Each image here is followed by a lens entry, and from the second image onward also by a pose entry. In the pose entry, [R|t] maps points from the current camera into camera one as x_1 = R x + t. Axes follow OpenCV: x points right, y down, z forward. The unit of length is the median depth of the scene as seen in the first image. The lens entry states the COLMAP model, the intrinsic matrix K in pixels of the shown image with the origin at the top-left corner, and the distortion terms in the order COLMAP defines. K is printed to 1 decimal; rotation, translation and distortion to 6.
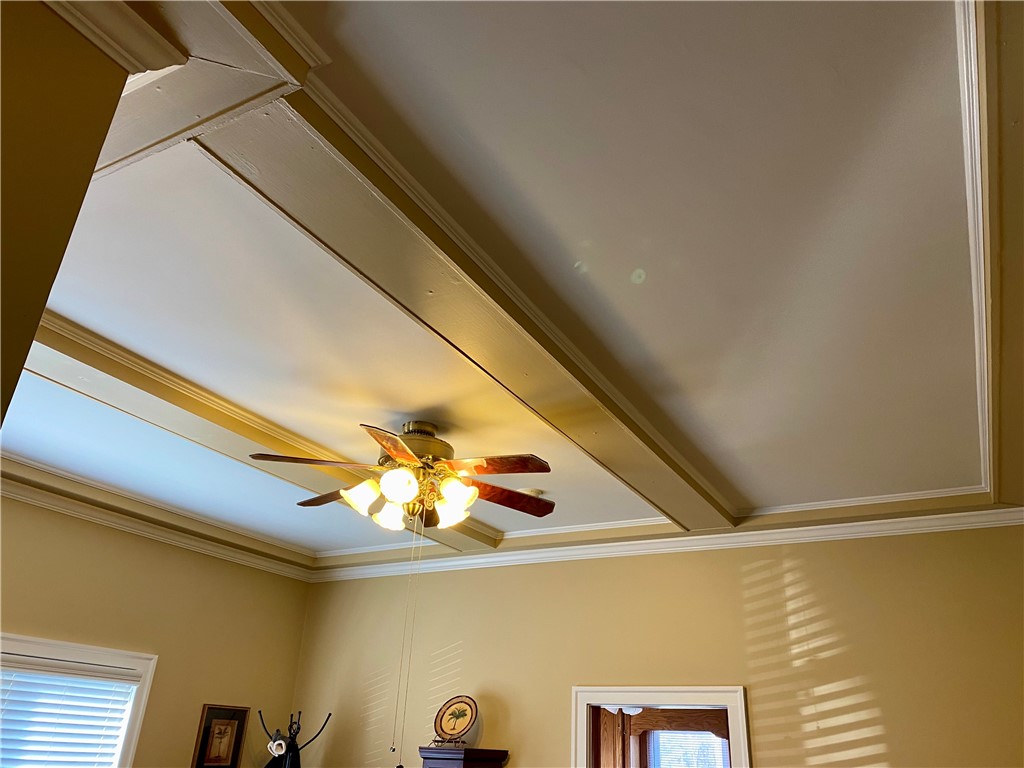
lens RADIAL K [[785.4, 0, 520.1], [0, 785.4, 396.2], [0, 0, 1]] dist [0.033476, -0.050424]
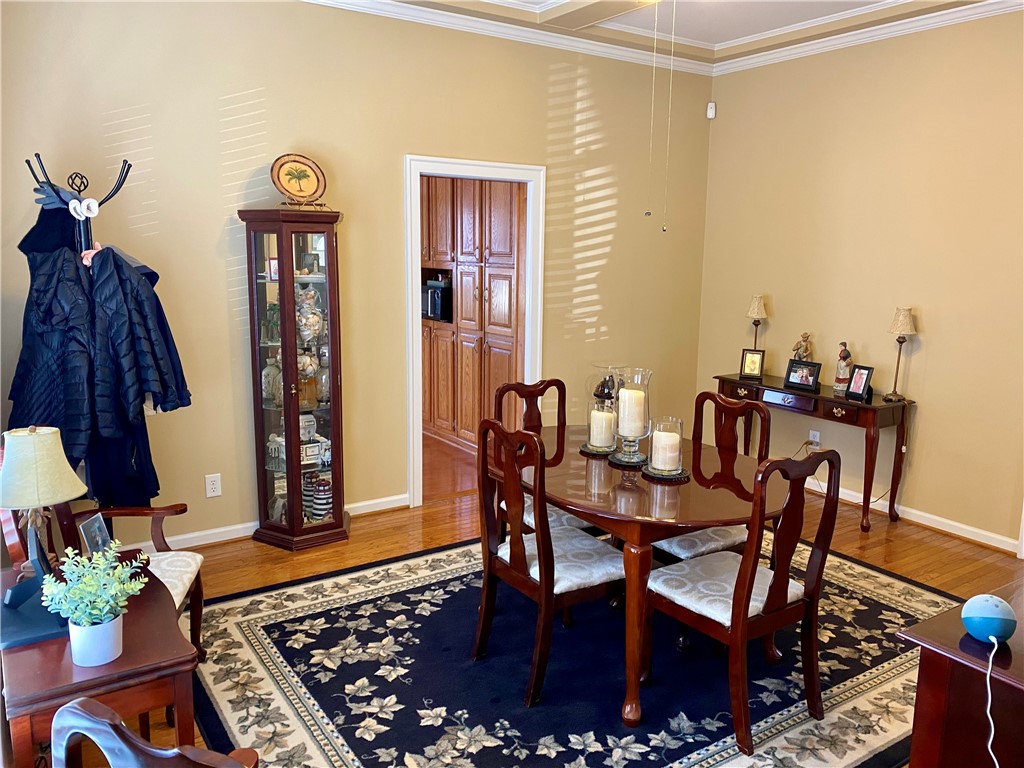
lens RADIAL K [[767.7, 0, 512.0], [0, 767.7, 384.0], [0, 0, 1]] dist [0.002900, -0.002266]
pose [[0.477306, -0.187294, 0.858545, -0.817398], [-0.365696, 0.846060, 0.387878, 0.204551], [-0.799028, -0.499103, 0.335337, 0.459945]]
